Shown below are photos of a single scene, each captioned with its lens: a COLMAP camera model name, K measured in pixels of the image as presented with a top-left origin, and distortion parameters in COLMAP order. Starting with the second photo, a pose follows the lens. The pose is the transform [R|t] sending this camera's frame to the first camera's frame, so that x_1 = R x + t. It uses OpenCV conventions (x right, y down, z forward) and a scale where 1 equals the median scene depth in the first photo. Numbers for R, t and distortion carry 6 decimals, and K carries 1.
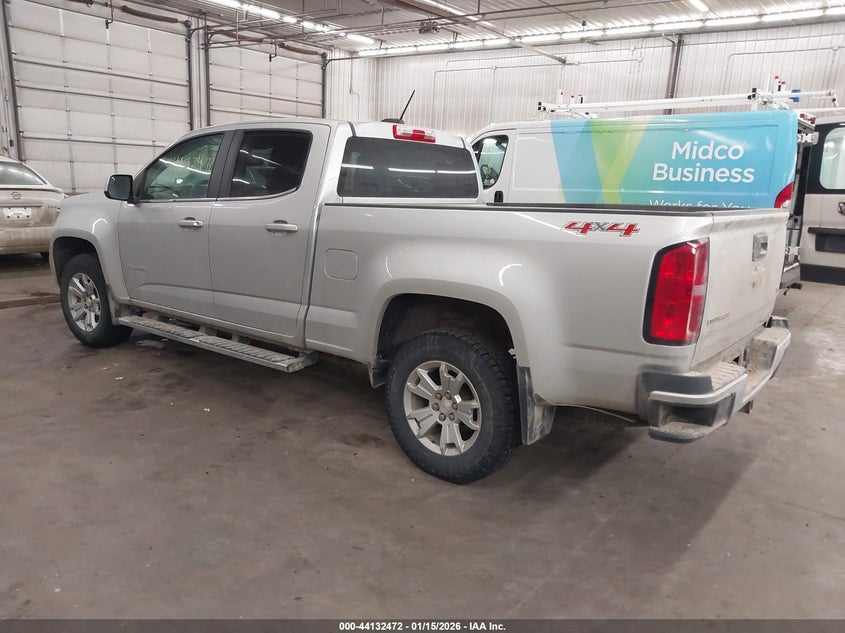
lens RADIAL K [[668.6, 0, 422.5], [0, 668.6, 316.5], [0, 0, 1]] dist [0.014059, -0.000031]
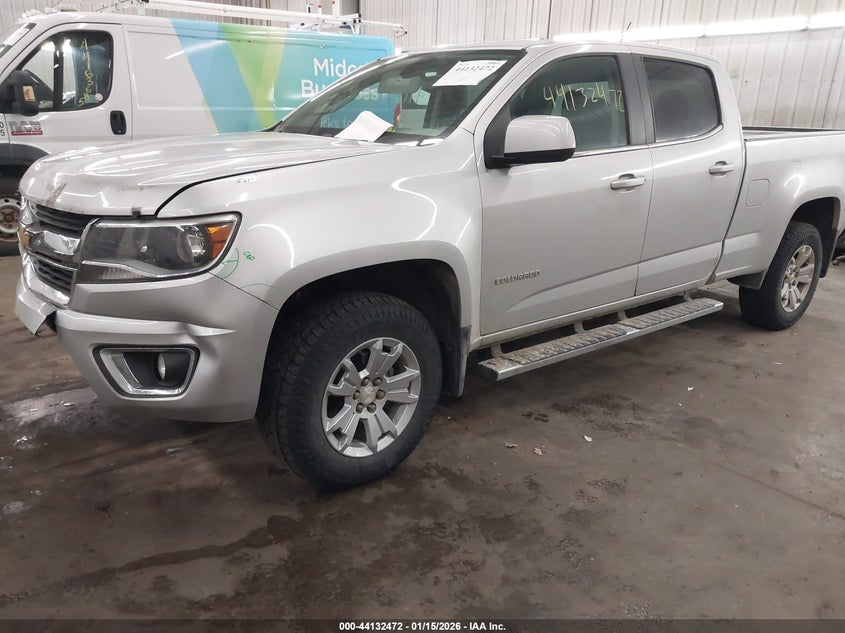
lens RADIAL K [[668.6, 0, 422.5], [0, 668.6, 316.5], [0, 0, 1]] dist [0.014059, -0.000031]
pose [[0.241848, -0.316383, 0.917285, -0.661574], [0.181304, 0.943434, 0.277600, -0.144922], [-0.953225, 0.099170, 0.285529, 0.599053]]
